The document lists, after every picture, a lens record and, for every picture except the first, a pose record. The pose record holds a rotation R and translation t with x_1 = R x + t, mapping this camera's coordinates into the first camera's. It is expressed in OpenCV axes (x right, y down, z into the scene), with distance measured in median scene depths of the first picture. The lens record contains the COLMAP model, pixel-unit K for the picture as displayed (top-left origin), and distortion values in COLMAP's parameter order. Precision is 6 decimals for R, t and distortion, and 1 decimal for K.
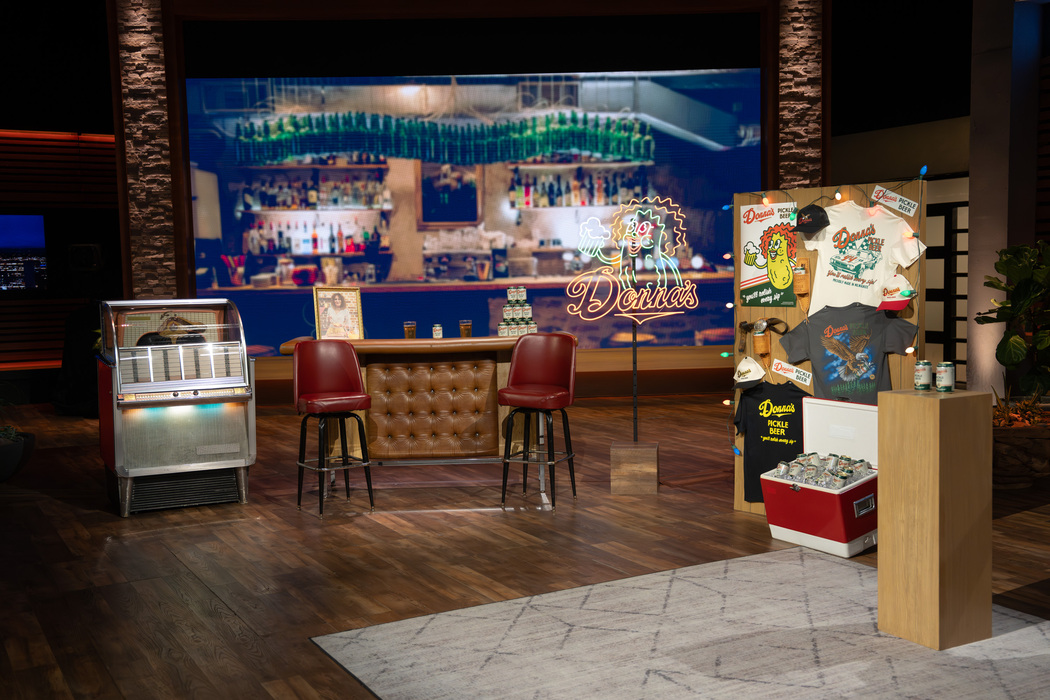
lens RADIAL K [[1187.9, 0, 526.9], [0, 1187.9, 340.3], [0, 0, 1]] dist [-0.013969, 0.000000]
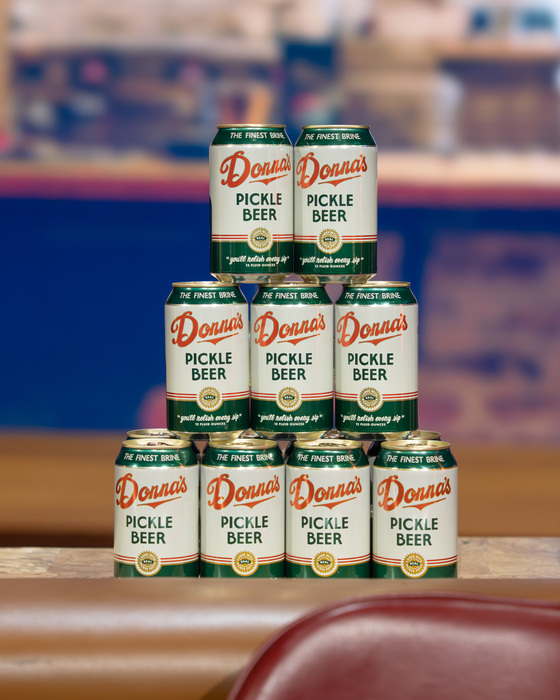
lens RADIAL K [[1551.2, 0, 279.9], [0, 1551.2, 349.6], [0, 0, 1]] dist [0.084203, 0.000000]
pose [[0.994878, 0.049221, -0.088294, 0.004797], [-0.046035, 0.998226, 0.037767, -0.033969], [0.089996, -0.033508, 0.995378, 0.989966]]
